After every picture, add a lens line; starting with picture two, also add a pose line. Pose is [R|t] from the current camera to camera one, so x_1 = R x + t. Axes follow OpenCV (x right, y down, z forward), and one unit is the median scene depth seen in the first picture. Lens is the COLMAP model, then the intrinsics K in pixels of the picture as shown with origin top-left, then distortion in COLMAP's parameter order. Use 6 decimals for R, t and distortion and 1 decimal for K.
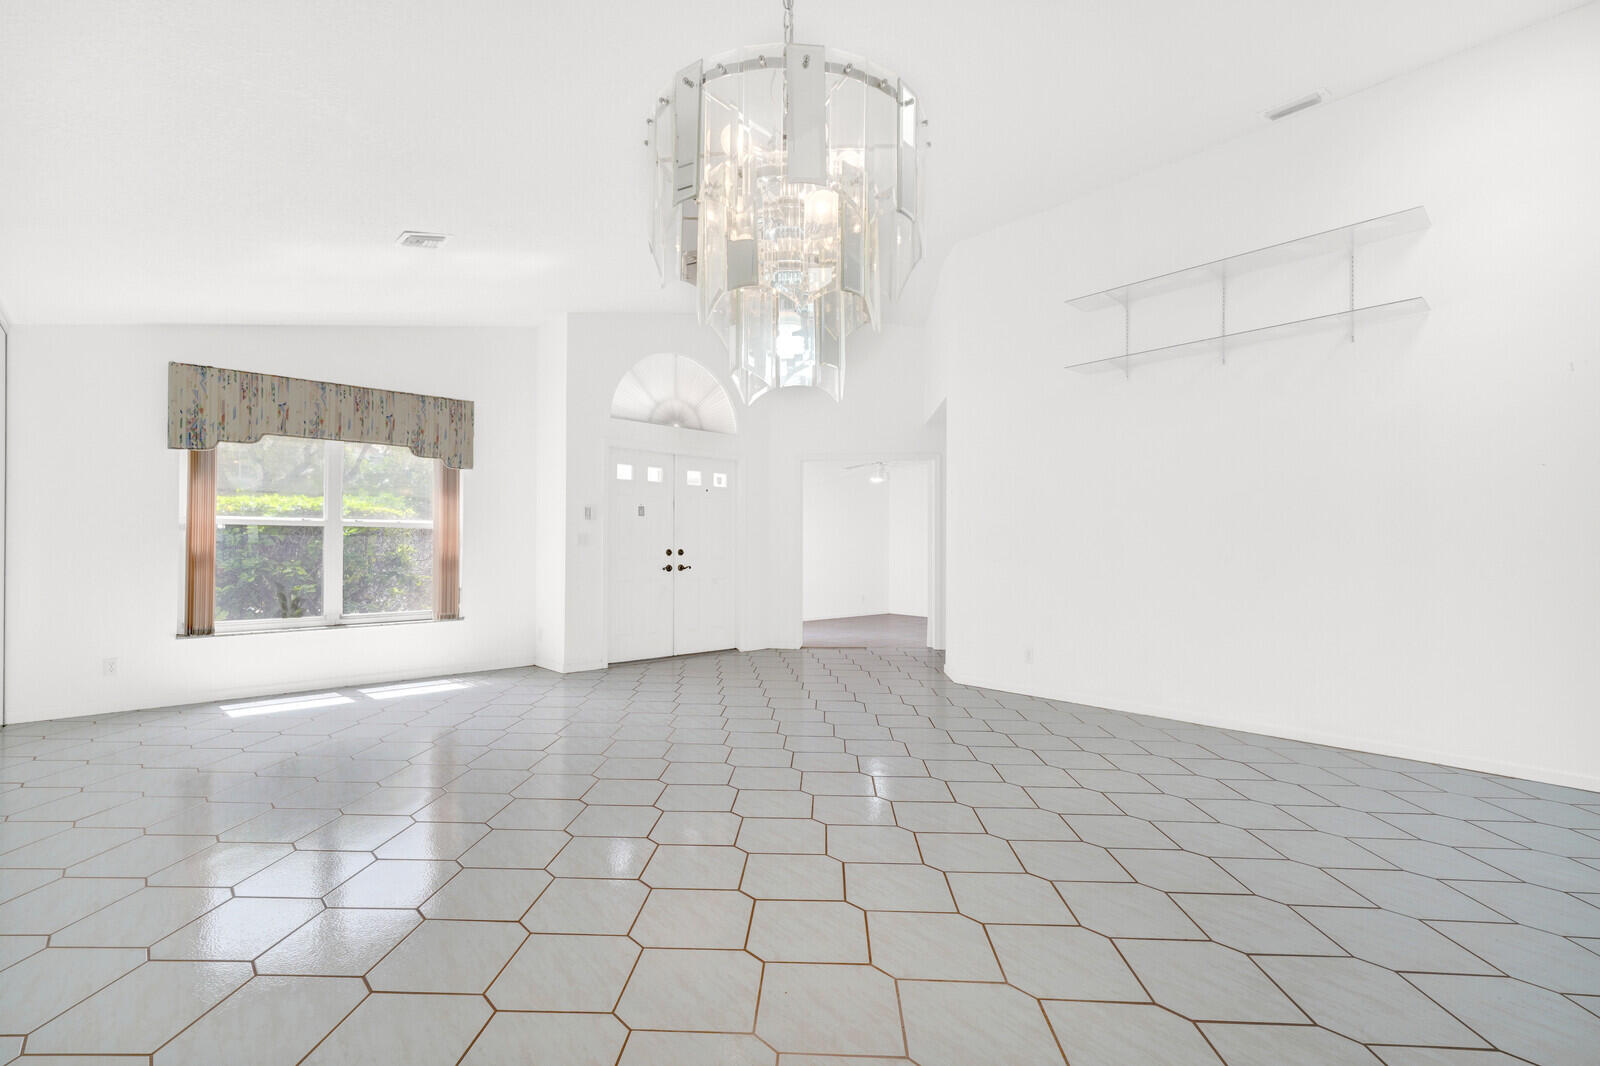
lens RADIAL K [[715.6, 0, 804.5], [0, 715.6, 530.3], [0, 0, 1]] dist [0.001246, 0.000268]
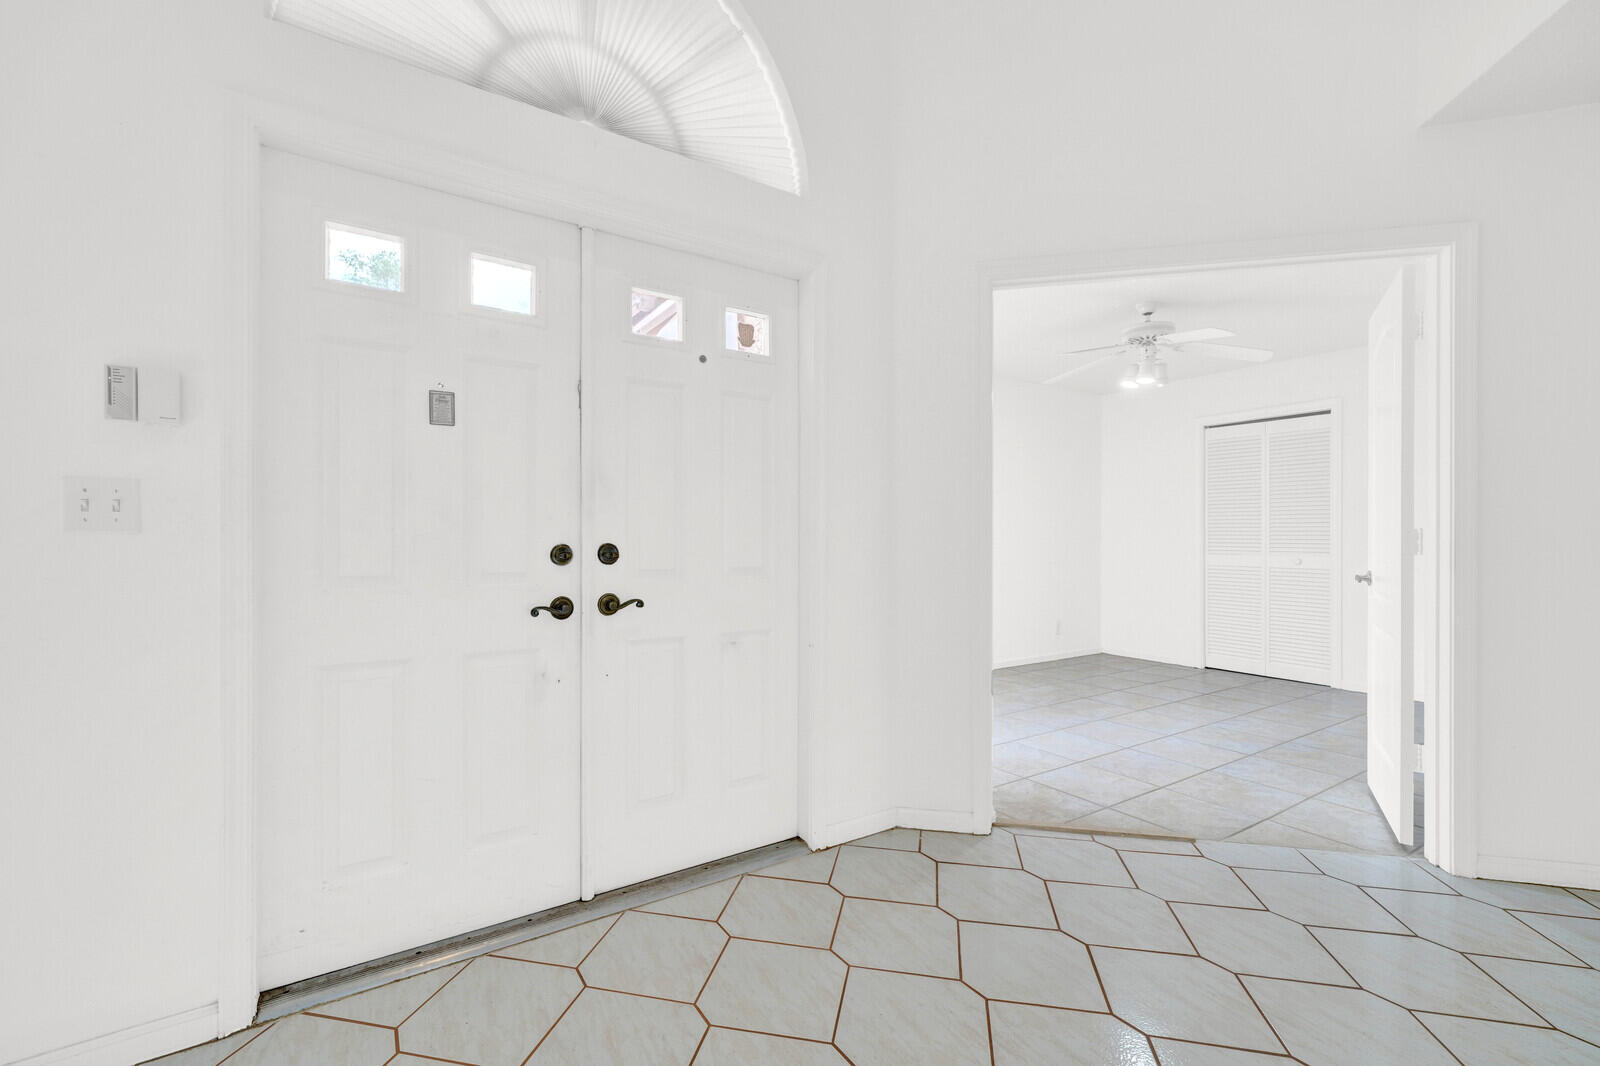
lens RADIAL K [[697.8, 0, 799.4], [0, 697.8, 527.9], [0, 0, 1]] dist [0.003570, 0.000017]
pose [[0.991438, 0.002012, -0.130564, -0.064276], [0.001267, 0.999686, 0.025021, 0.014944], [0.130574, -0.024973, 0.991124, 0.857545]]
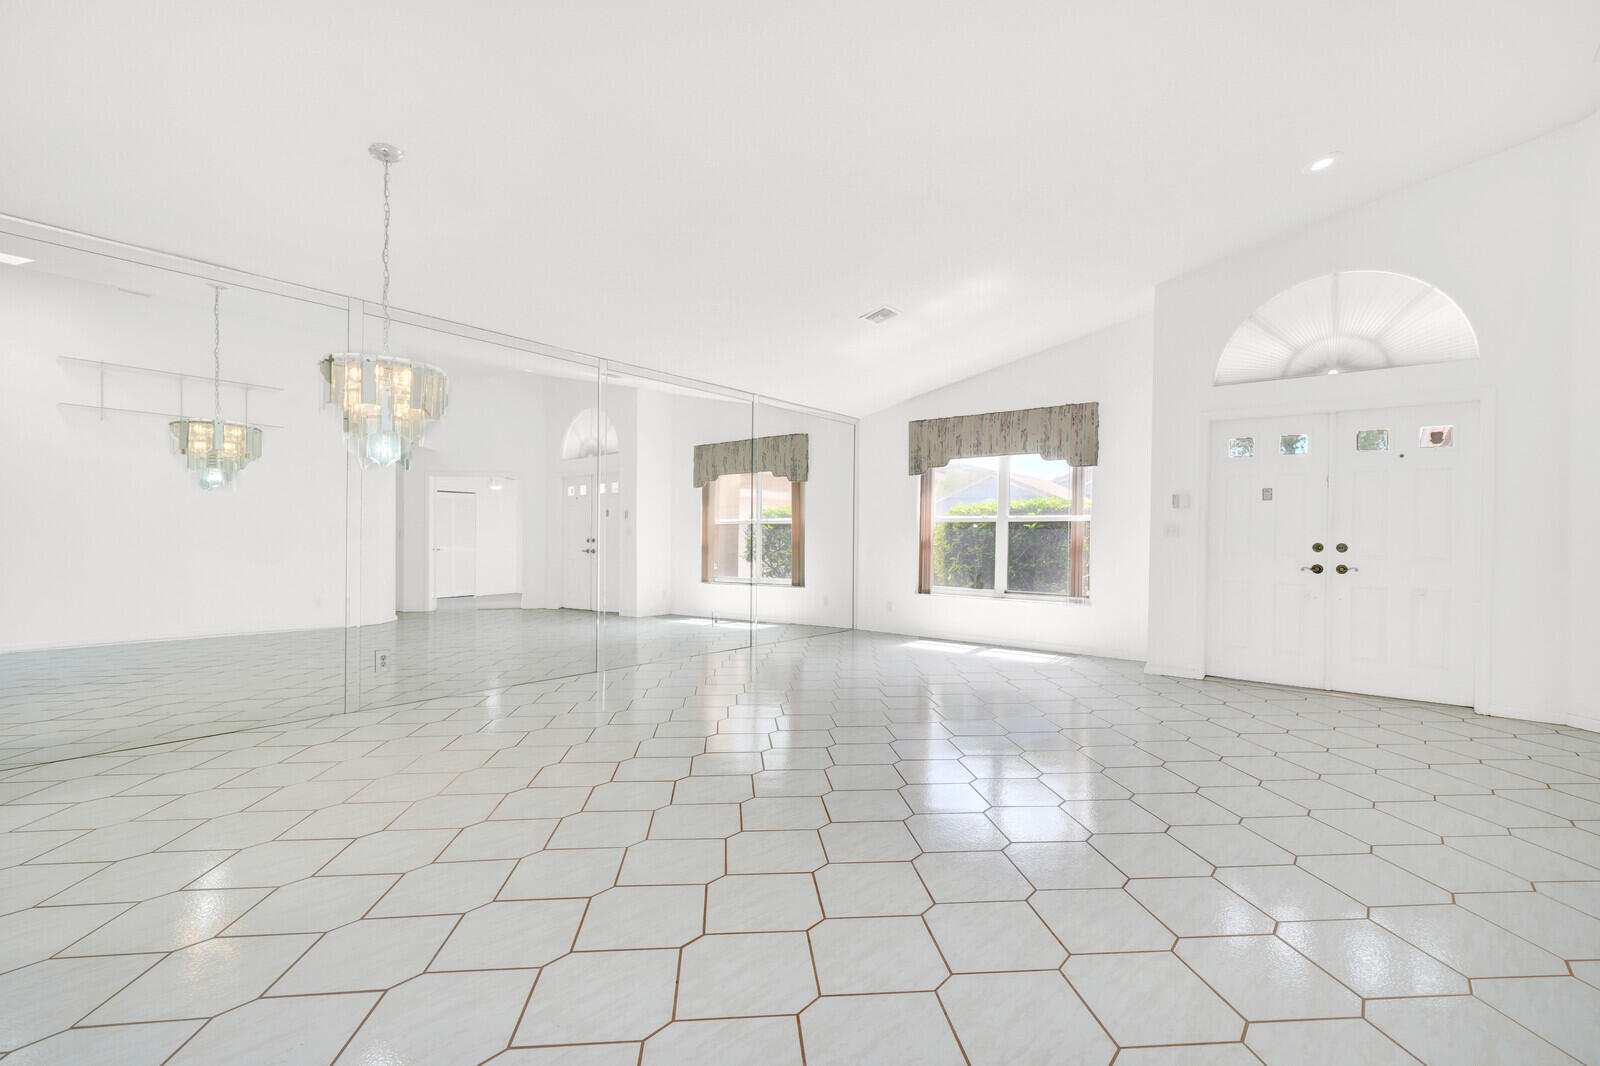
lens RADIAL K [[697.5, 0, 803.4], [0, 697.5, 537.5], [0, 0, 1]] dist [-0.000286, 0.000255]
pose [[0.146435, 0.003177, -0.989215, 0.523055], [0.013075, 0.999901, 0.005147, 0.011762], [0.989134, -0.013688, 0.146379, 0.437021]]
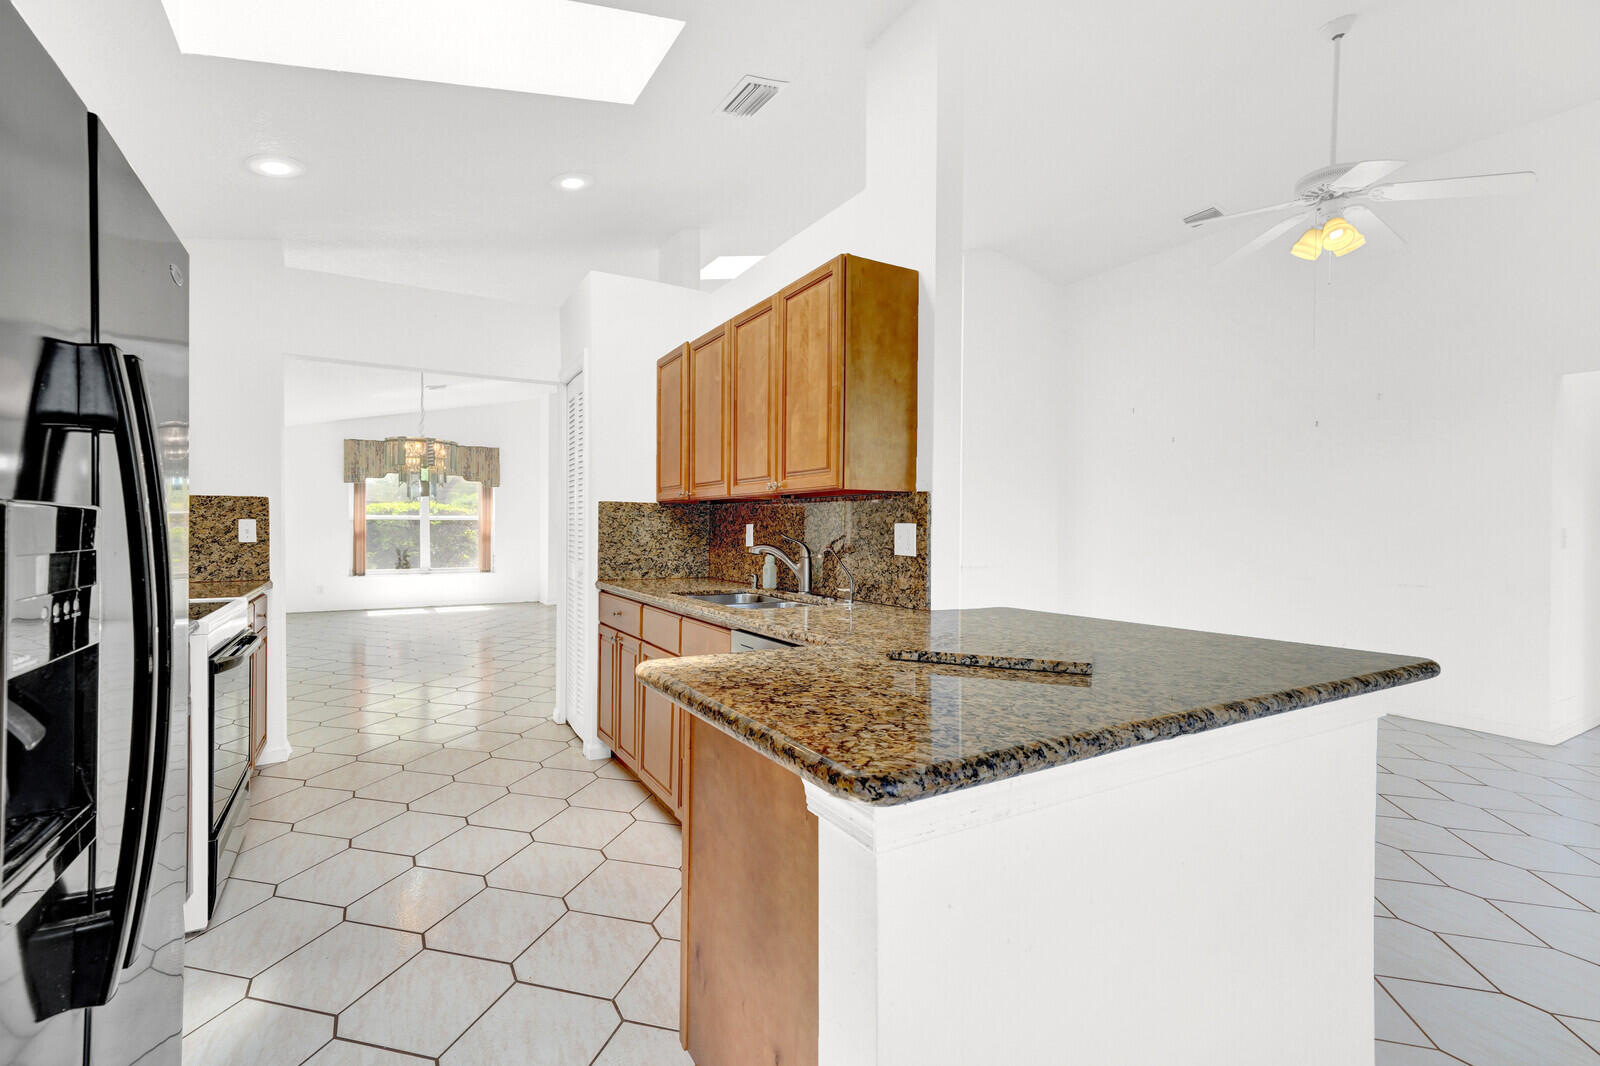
lens RADIAL K [[697.8, 0, 799.4], [0, 697.8, 527.9], [0, 0, 1]] dist [0.003570, 0.000017]
pose [[0.976559, 0.003368, -0.215225, 0.643580], [0.001578, 0.999739, 0.022805, -0.023615], [0.215245, -0.022610, 0.976298, -0.527110]]
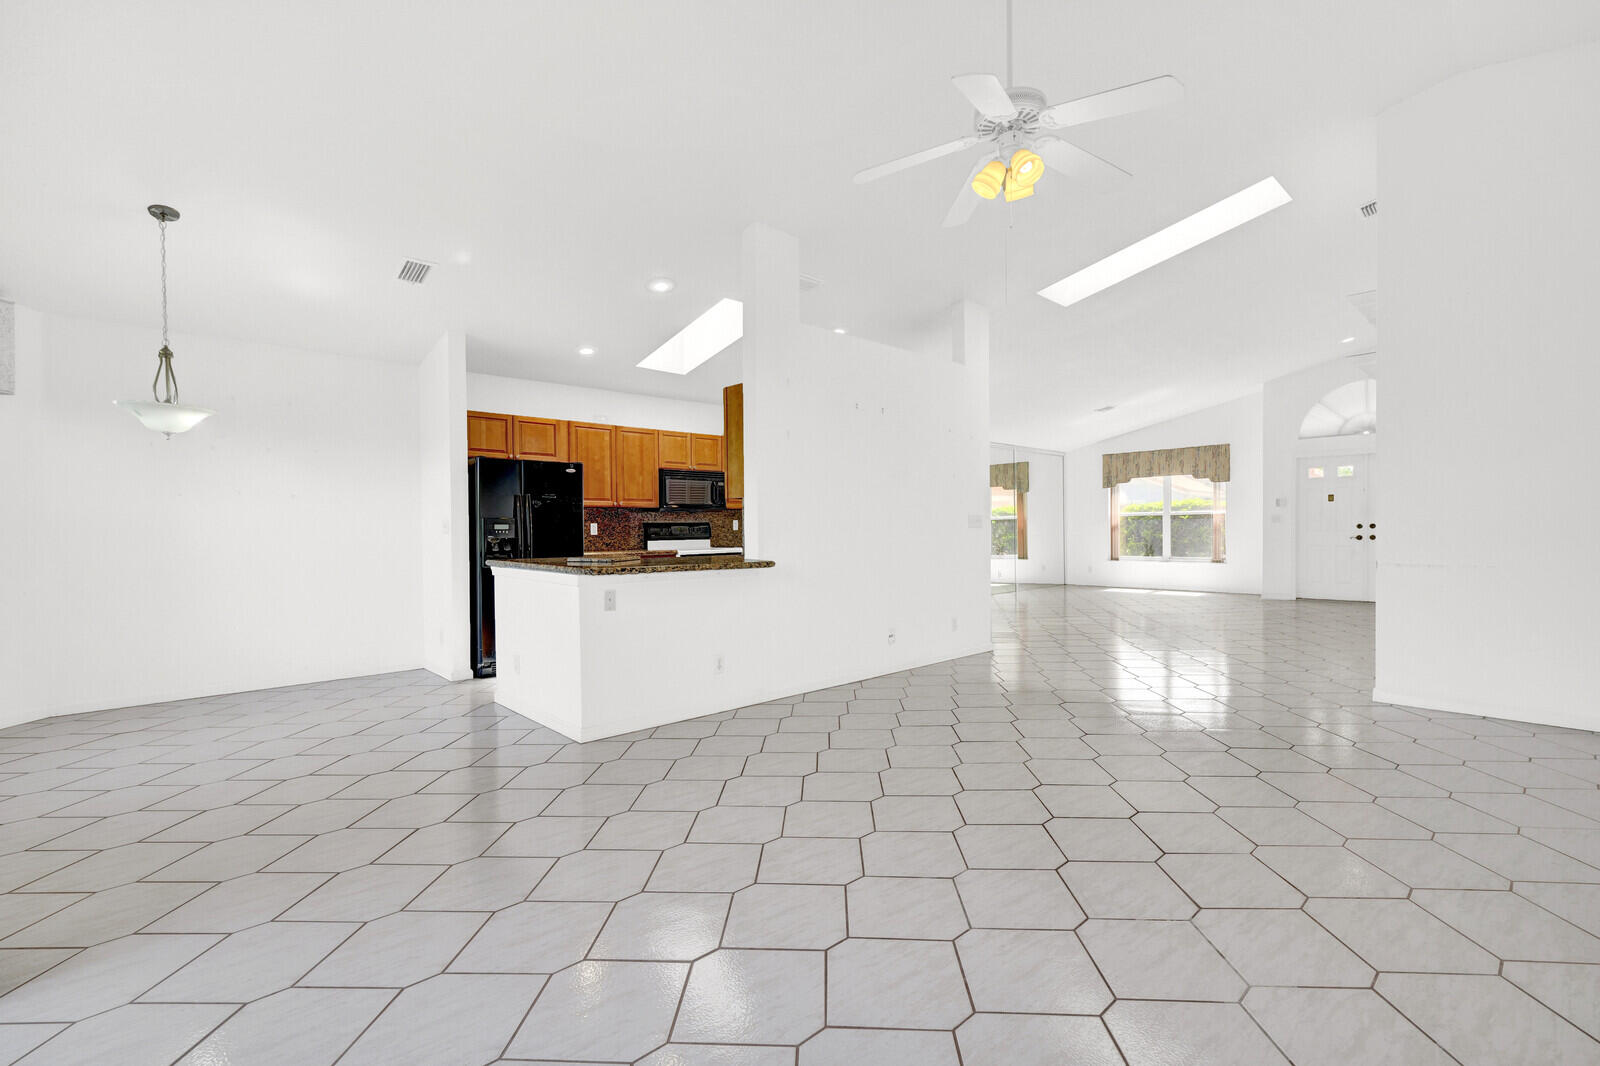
lens RADIAL K [[687.3, 0, 801.6], [0, 687.3, 536.3], [0, 0, 1]] dist [0.001575, -0.000220]
pose [[0.004829, 0.008464, -0.999953, 1.337690], [0.034211, 0.999377, 0.008624, 0.002480], [0.999403, -0.034251, 0.004537, -0.098796]]
